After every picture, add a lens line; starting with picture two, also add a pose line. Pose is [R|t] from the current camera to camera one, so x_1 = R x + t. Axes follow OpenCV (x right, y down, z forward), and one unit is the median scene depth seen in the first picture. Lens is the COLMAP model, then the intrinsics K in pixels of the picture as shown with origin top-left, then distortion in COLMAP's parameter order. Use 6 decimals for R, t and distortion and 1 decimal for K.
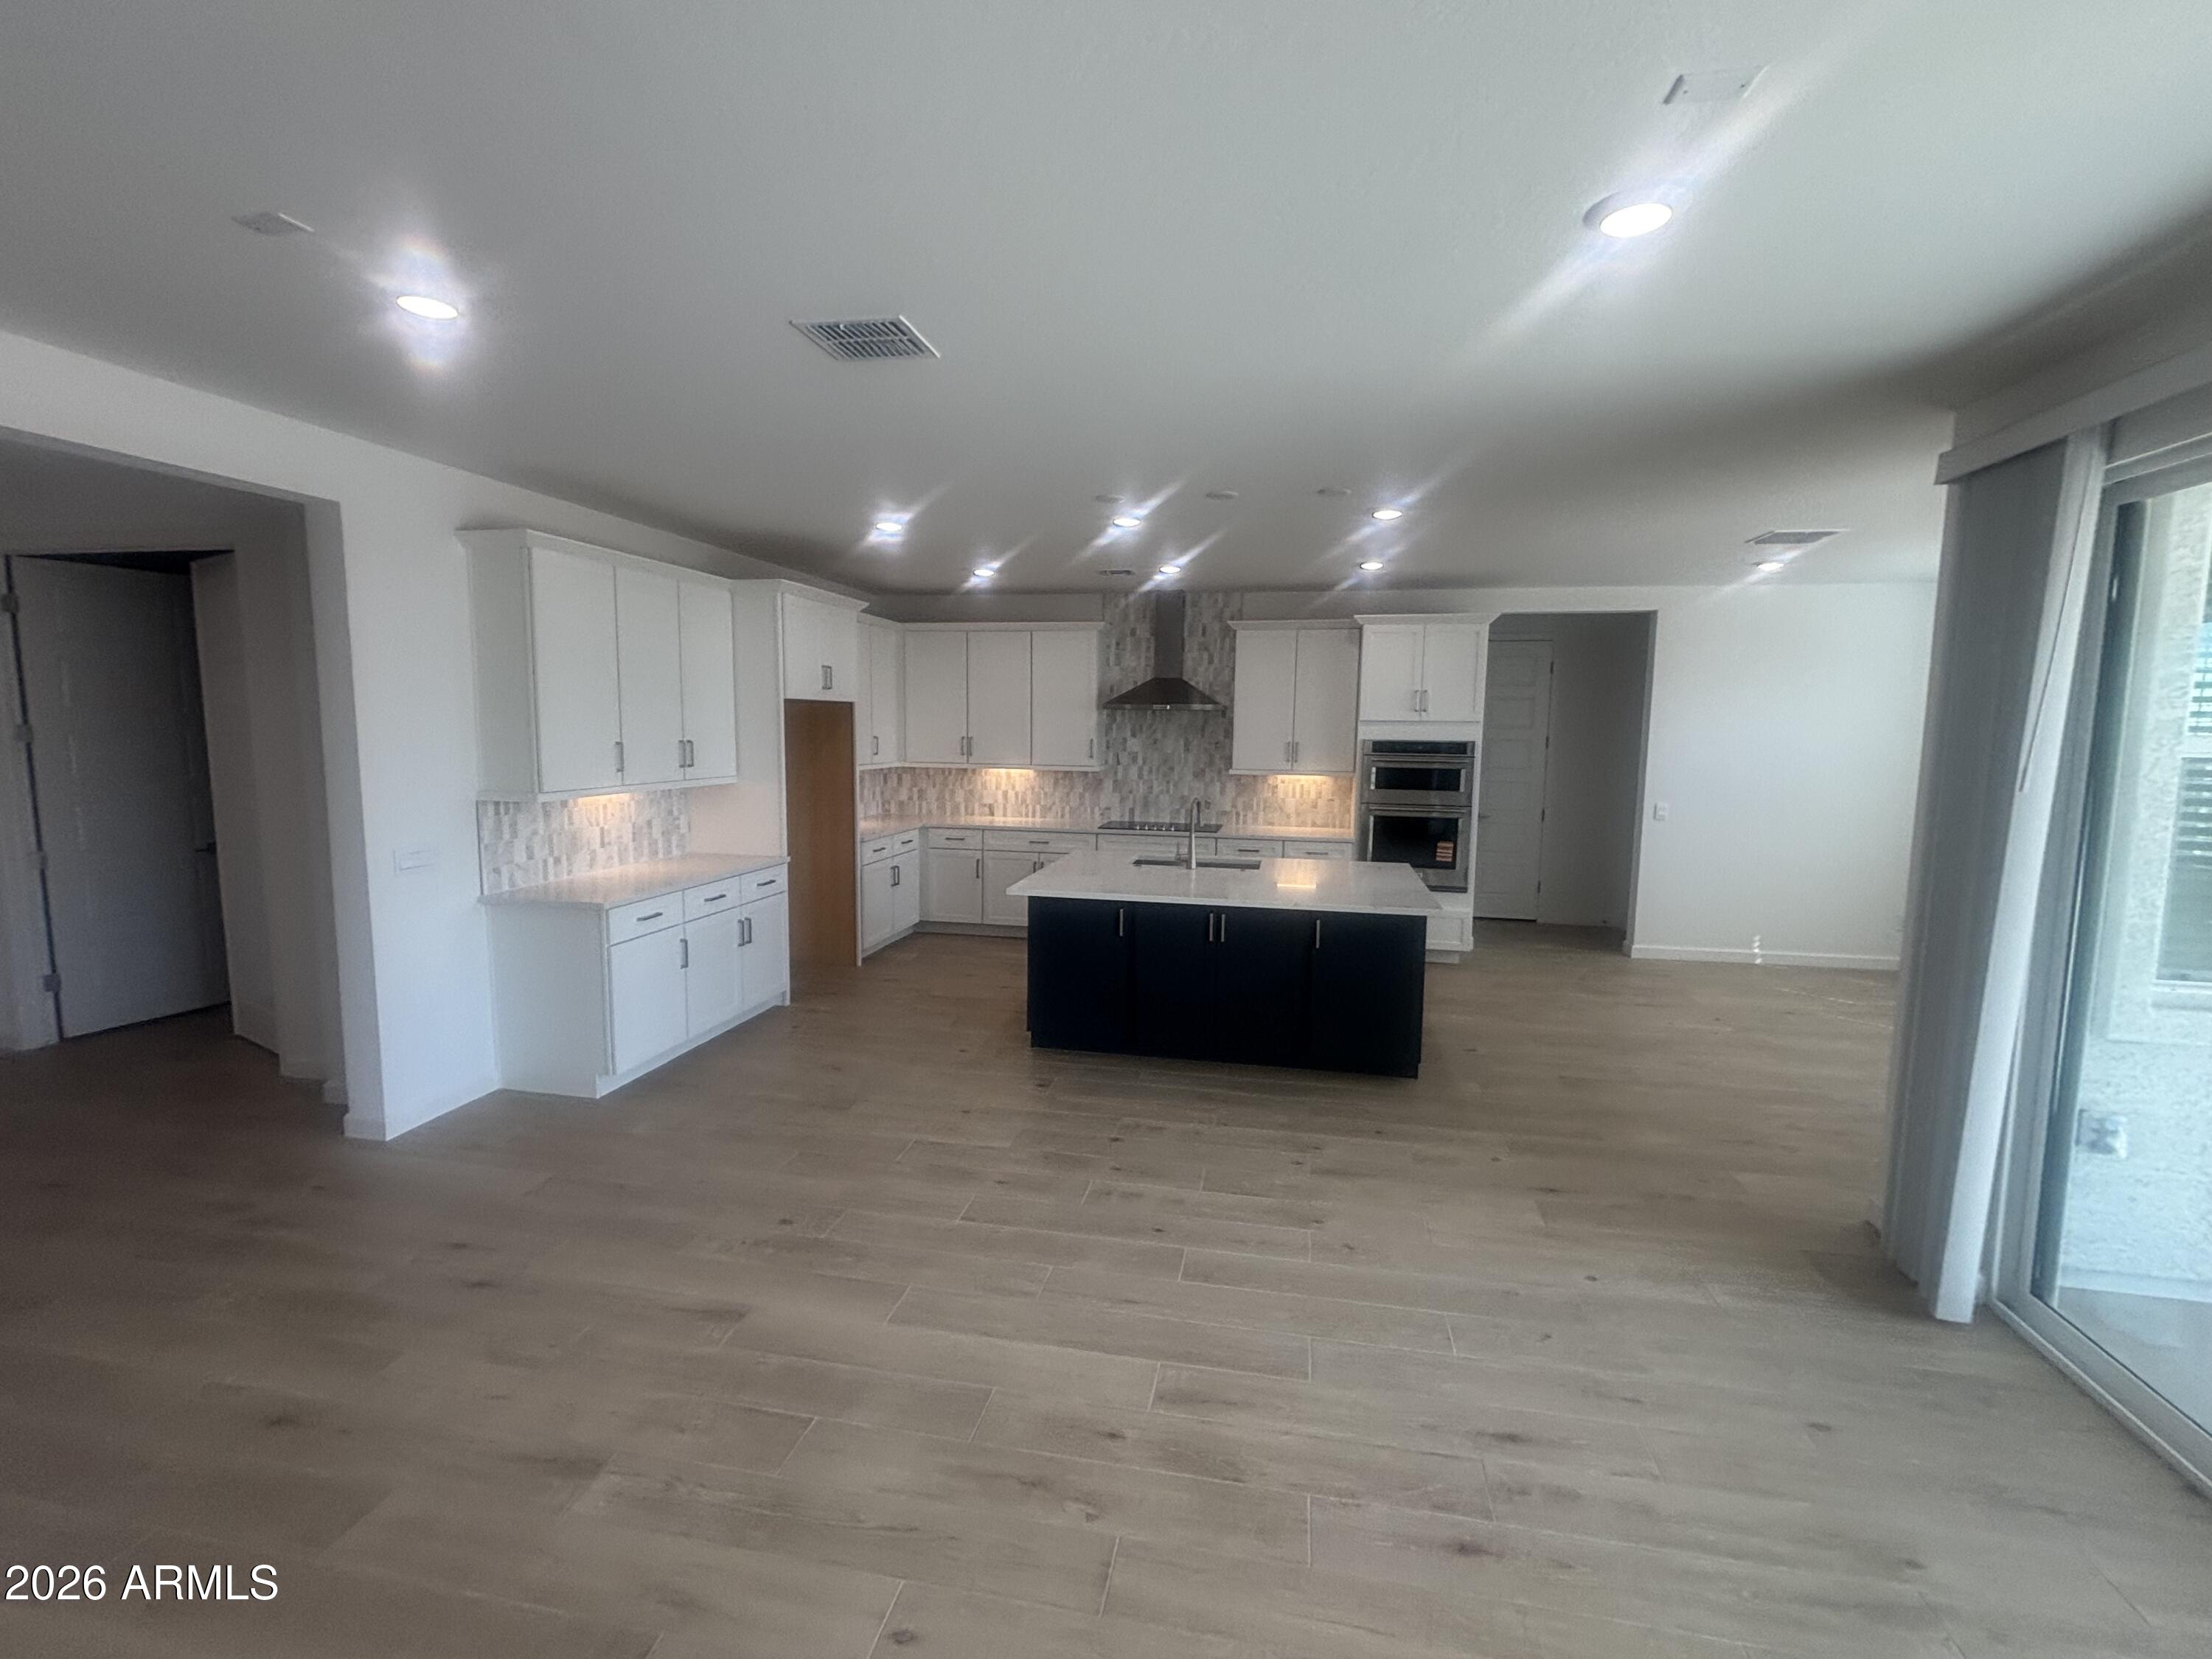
lens RADIAL K [[1003.4, 0, 1106.0], [0, 1003.4, 829.5], [0, 0, 1]] dist [-0.001580, -0.000329]
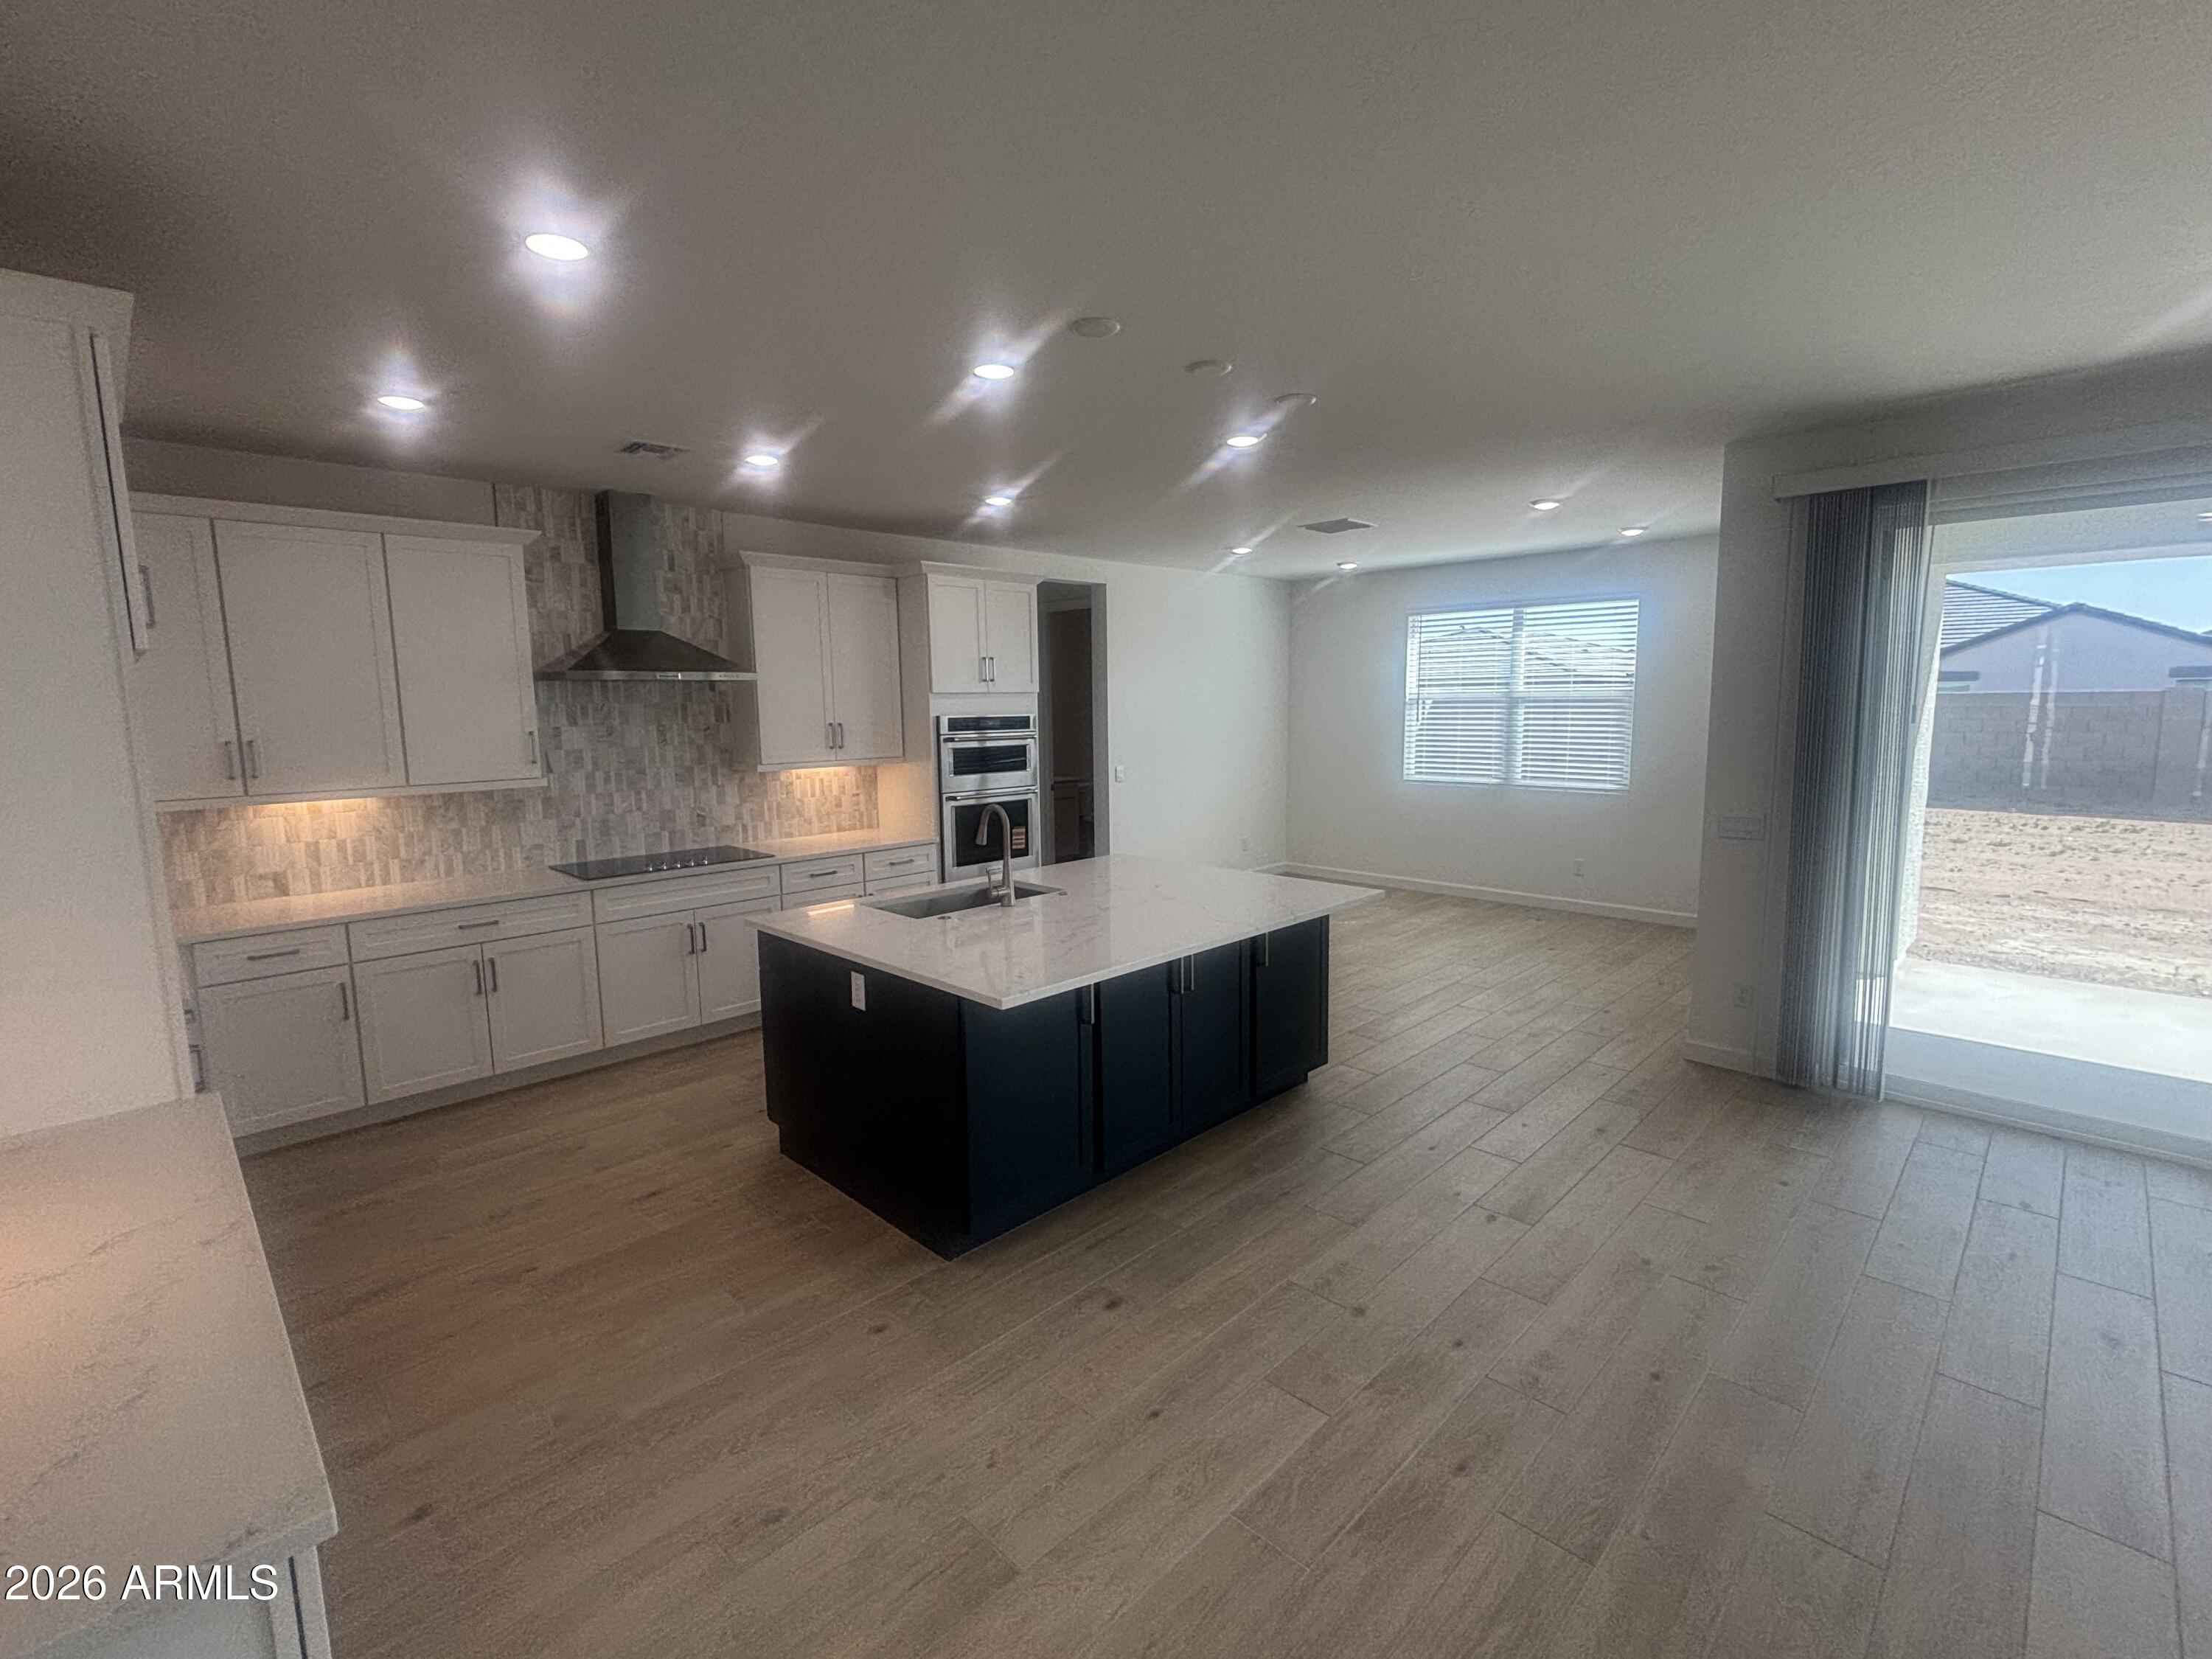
lens RADIAL K [[1003.4, 0, 1106.0], [0, 1003.4, 829.5], [0, 0, 1]] dist [-0.001580, -0.000329]
pose [[0.545188, -0.130392, 0.828111, -0.319224], [0.106997, 0.990574, 0.085532, -0.047933], [-0.831458, 0.041974, 0.554000, 0.397912]]
